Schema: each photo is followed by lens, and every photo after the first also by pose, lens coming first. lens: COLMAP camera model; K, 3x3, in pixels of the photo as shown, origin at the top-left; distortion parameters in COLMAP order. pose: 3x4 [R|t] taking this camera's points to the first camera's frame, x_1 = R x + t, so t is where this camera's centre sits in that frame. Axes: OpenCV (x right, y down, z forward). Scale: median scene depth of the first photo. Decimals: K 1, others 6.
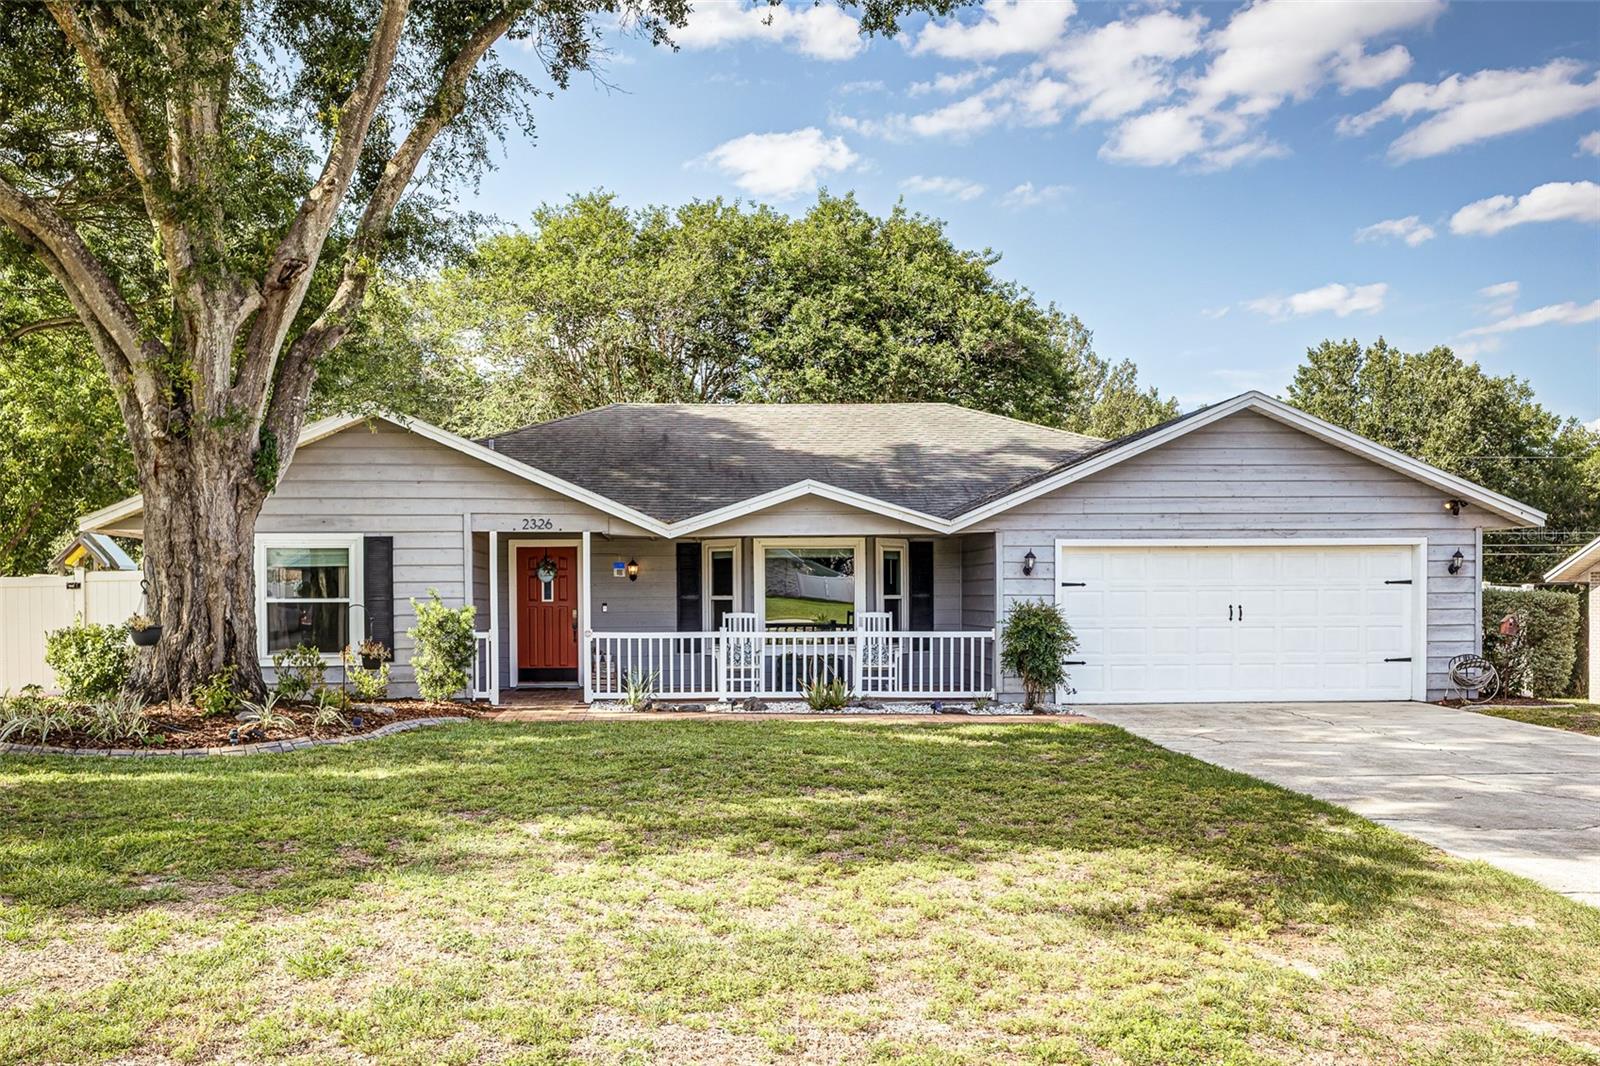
lens RADIAL K [[1388.4, 0, 784.9], [0, 1388.4, 619.5], [0, 0, 1]] dist [0.029625, -0.047788]
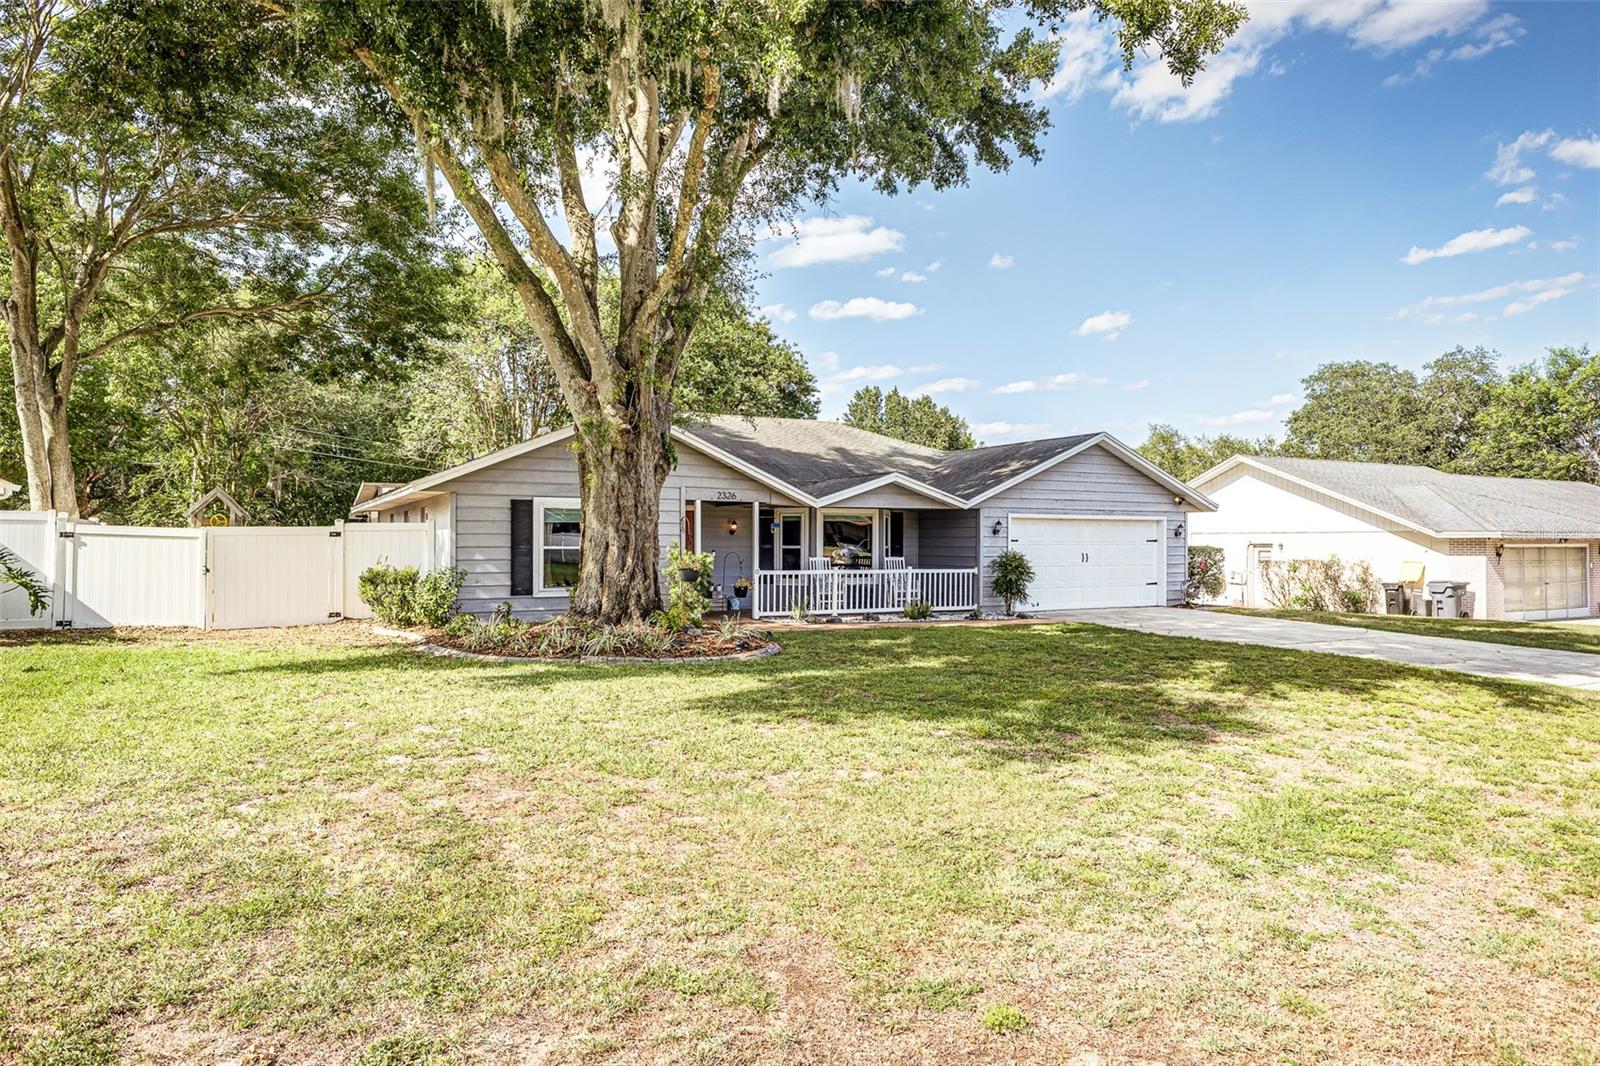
lens RADIAL K [[976.1, 0, 833.4], [0, 976.1, 526.4], [0, 0, 1]] dist [-0.002792, 0.001639]
pose [[0.900956, 0.014881, 0.433656, -0.519466], [0.000500, 0.999375, -0.035333, -0.000828], [-0.433911, 0.032050, 0.900385, 0.040975]]
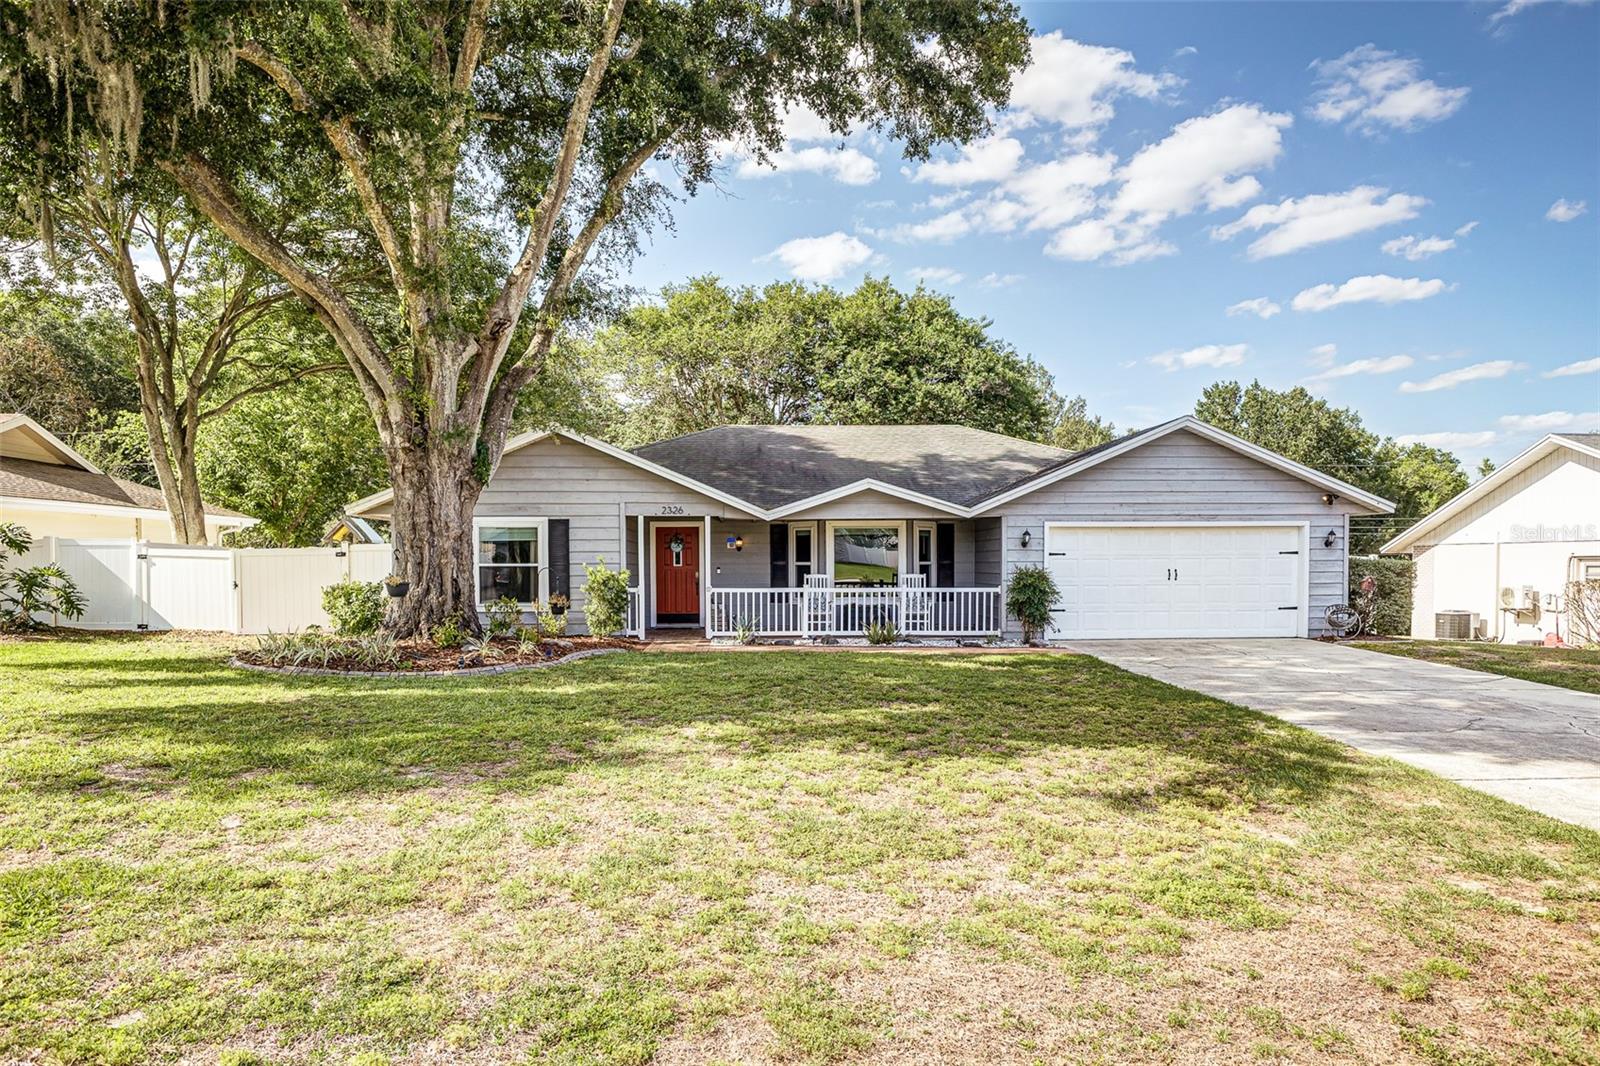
lens RADIAL K [[976.1, 0, 827.6], [0, 976.1, 588.0], [0, 0, 1]] dist [-0.002792, 0.001639]
pose [[0.999996, 0.000907, -0.002615, -0.020379], [-0.000885, 0.999964, 0.008389, 0.000931], [0.002623, -0.008387, 0.999961, 0.023016]]
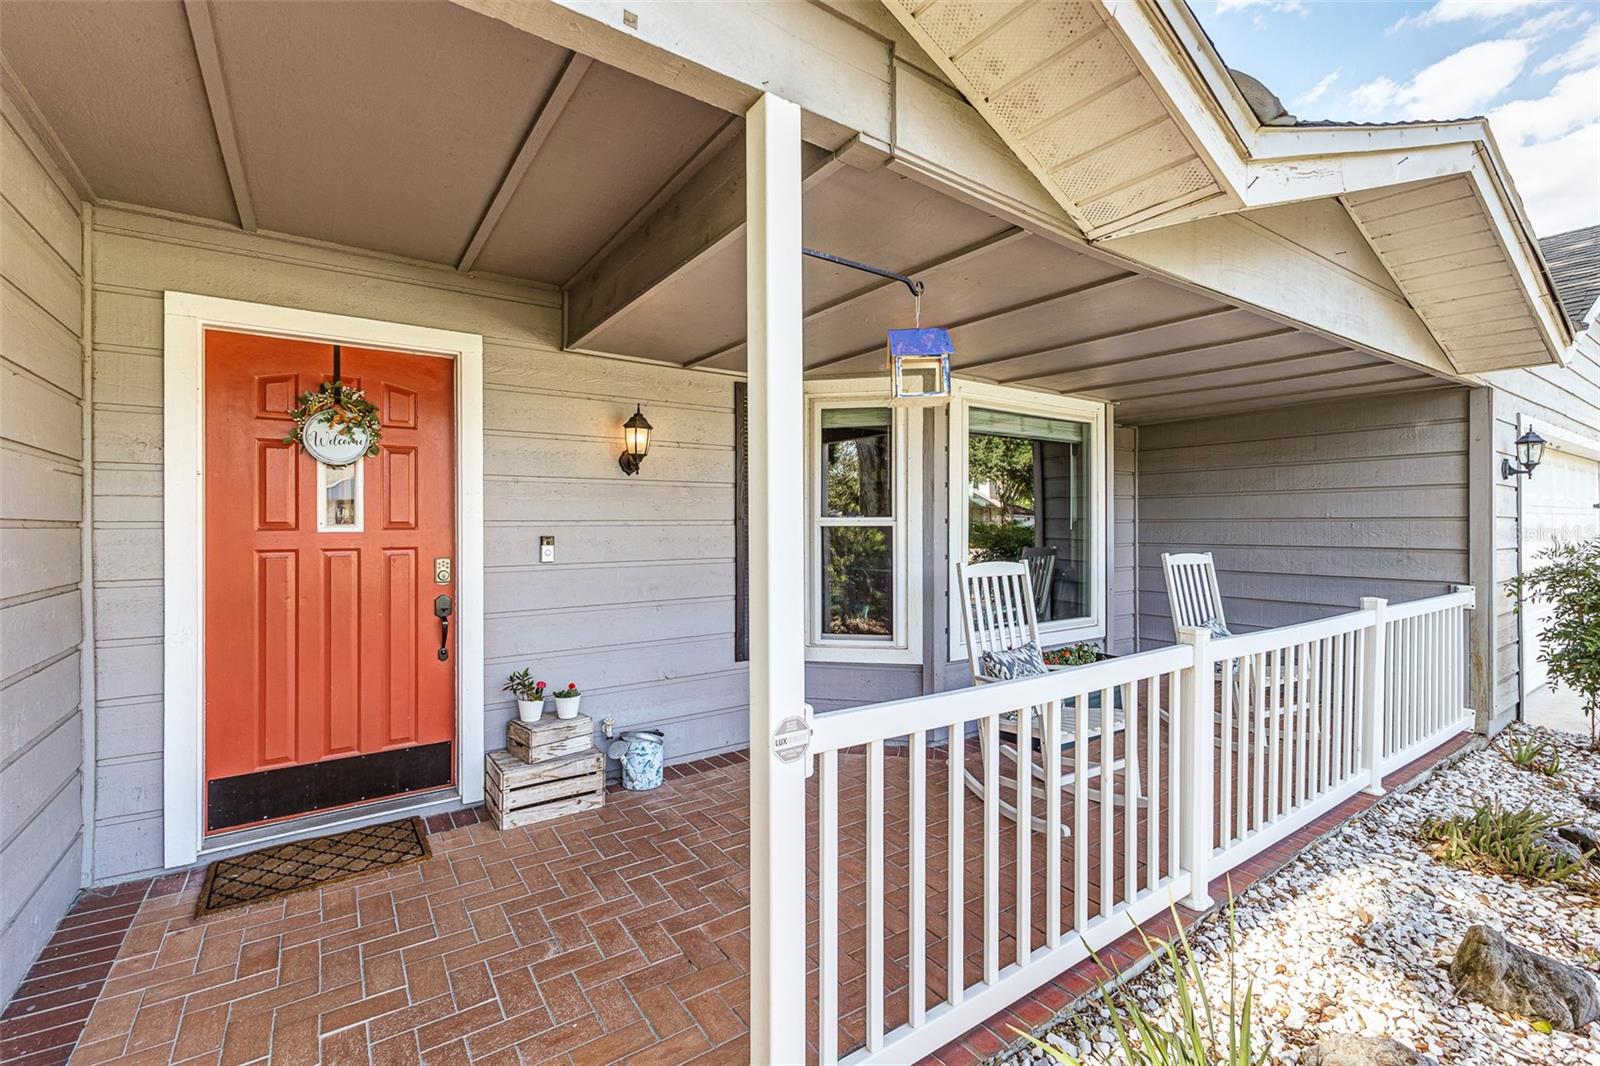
lens RADIAL K [[701.7, 0, 803.8], [0, 701.7, 523.0], [0, 0, 1]] dist [0.012285, -0.002537]
pose [[0.867961, 0.003232, 0.496621, -0.182242], [0.006856, 0.999806, -0.018488, -0.012953], [-0.496584, 0.019452, 0.867770, 0.937063]]
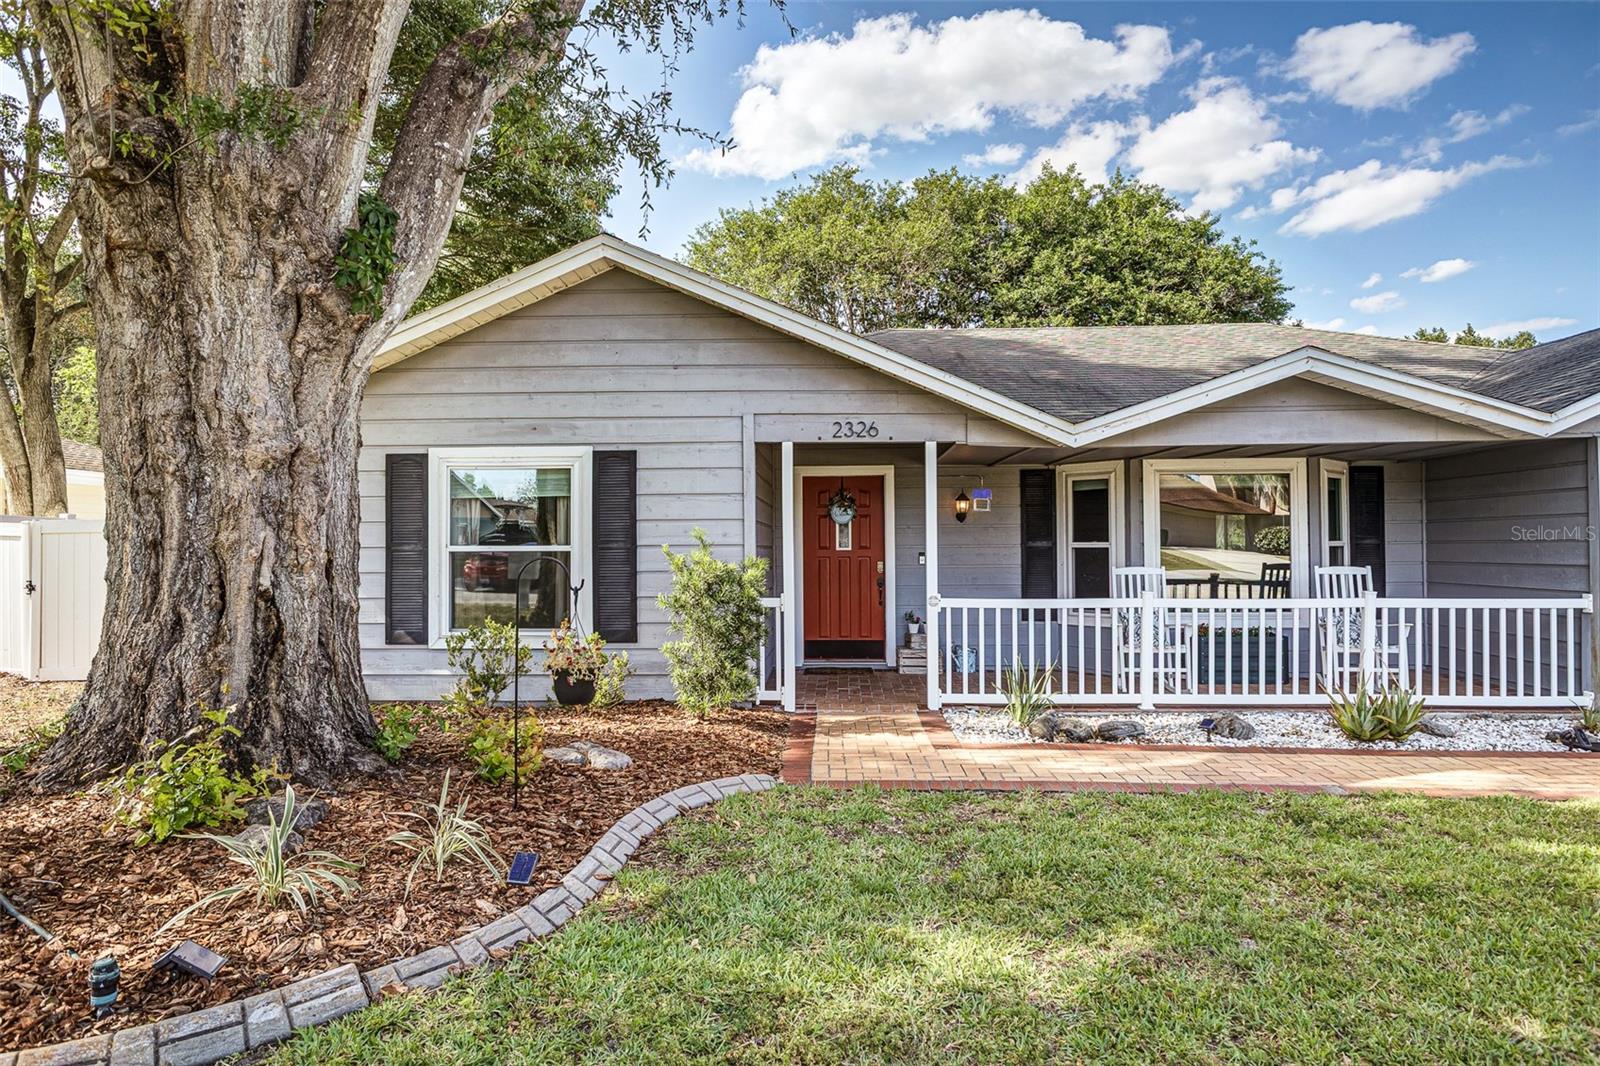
lens RADIAL K [[955.3, 0, 805.2], [0, 955.3, 527.0], [0, 0, 1]] dist [-0.003600, 0.001112]
pose [[0.993195, -0.003559, -0.116407, -0.150499], [-0.000832, 0.999291, -0.037653, -0.006950], [0.116458, 0.037493, 0.992488, 0.563326]]
